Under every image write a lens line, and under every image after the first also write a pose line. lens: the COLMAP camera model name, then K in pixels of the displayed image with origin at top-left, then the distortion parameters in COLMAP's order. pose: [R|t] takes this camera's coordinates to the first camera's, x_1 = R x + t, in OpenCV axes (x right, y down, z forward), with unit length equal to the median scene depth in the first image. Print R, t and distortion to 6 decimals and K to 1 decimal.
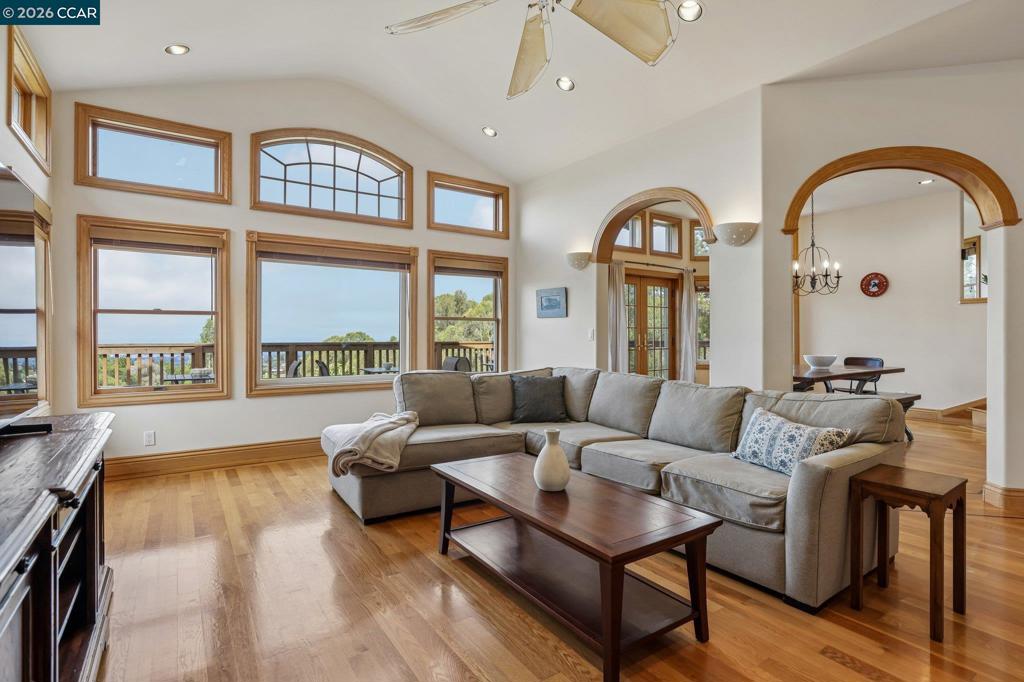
lens RADIAL K [[671.7, 0, 512.0], [0, 671.7, 341.0], [0, 0, 1]] dist [-0.000704, -0.000395]
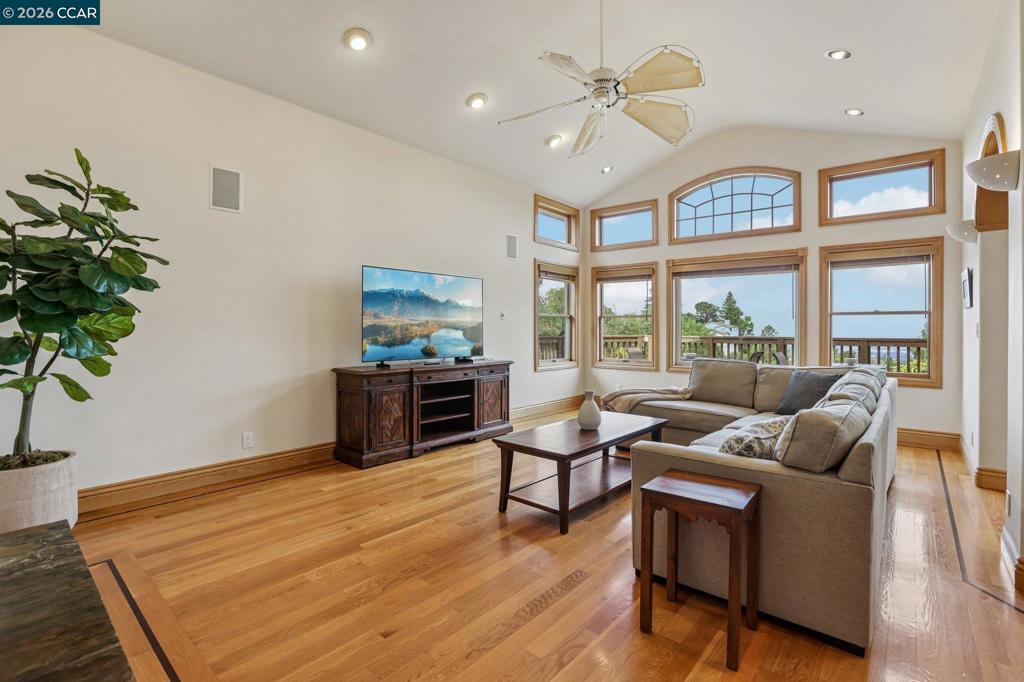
lens RADIAL K [[465.1, 0, 512.0], [0, 465.1, 341.0], [0, 0, 1]] dist [-0.042332, 0.016494]
pose [[0.137178, 0.028132, -0.990147, 0.502913], [-0.015278, 0.999538, 0.026282, -0.005889], [0.990429, 0.011523, 0.137544, 0.452821]]
